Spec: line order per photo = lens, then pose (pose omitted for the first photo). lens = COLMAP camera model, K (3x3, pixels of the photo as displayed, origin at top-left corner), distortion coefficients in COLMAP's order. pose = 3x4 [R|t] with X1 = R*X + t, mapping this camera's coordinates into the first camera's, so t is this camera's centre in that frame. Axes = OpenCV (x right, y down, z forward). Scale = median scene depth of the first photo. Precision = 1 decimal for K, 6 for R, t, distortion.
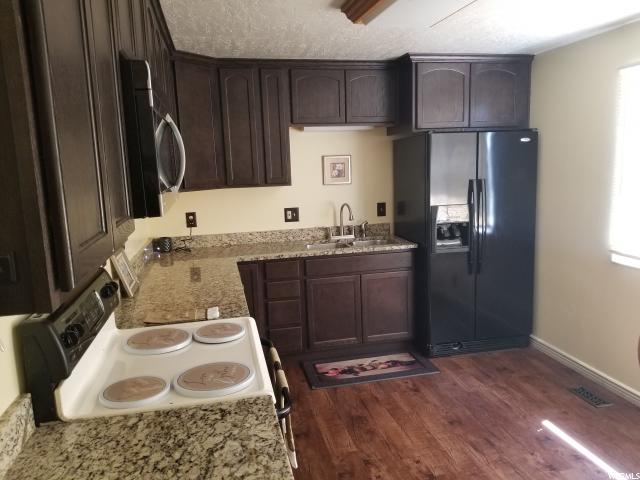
lens RADIAL K [[487.2, 0, 320.0], [0, 487.2, 240.0], [0, 0, 1]] dist [0.110828, -0.151496]
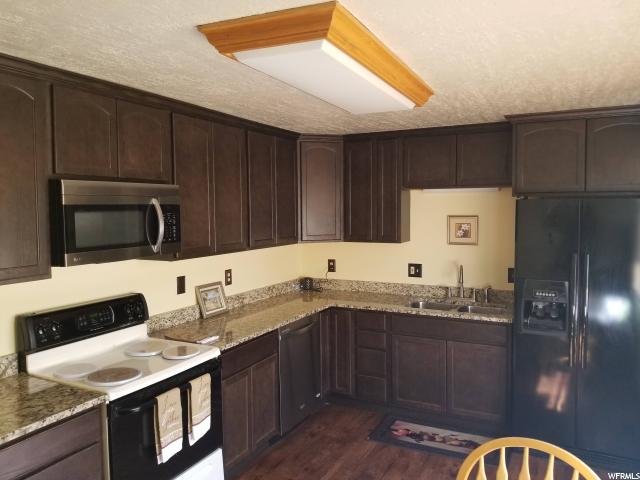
lens RADIAL K [[487.2, 0, 320.0], [0, 487.2, 240.0], [0, 0, 1]] dist [0.110828, -0.151496]
pose [[0.782804, 0.069764, -0.618346, 0.452435], [-0.117336, 0.992418, -0.036575, -0.058065], [0.611106, 0.101186, 0.785055, 0.058316]]
